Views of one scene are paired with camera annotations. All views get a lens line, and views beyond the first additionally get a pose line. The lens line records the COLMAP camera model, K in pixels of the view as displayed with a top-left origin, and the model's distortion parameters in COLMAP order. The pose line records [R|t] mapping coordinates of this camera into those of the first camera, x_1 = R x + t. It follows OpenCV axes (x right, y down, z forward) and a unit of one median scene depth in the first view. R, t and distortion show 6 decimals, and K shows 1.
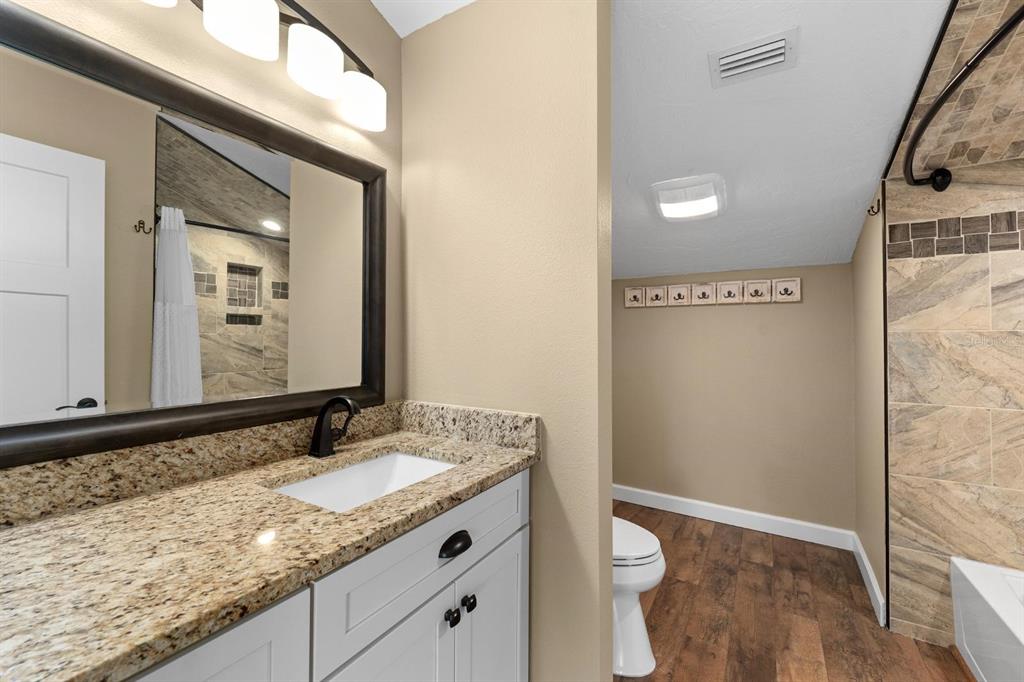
lens RADIAL K [[416.1, 0, 512.0], [0, 416.1, 341.0], [0, 0, 1]] dist [-0.000682, -0.000096]
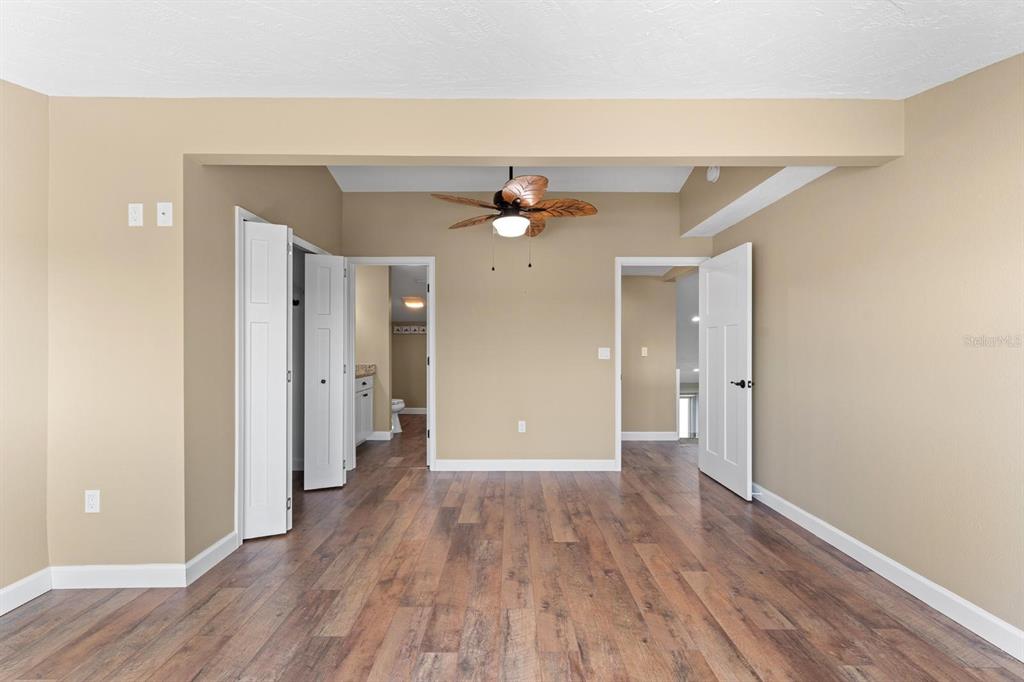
lens RADIAL K [[416.1, 0, 512.0], [0, 416.1, 341.0], [0, 0, 1]] dist [-0.000682, -0.000096]
pose [[0.855301, 0.005744, 0.518100, -0.552427], [0.001030, 0.999918, -0.012787, -0.005947], [-0.518131, 0.011470, 0.855224, -1.993247]]
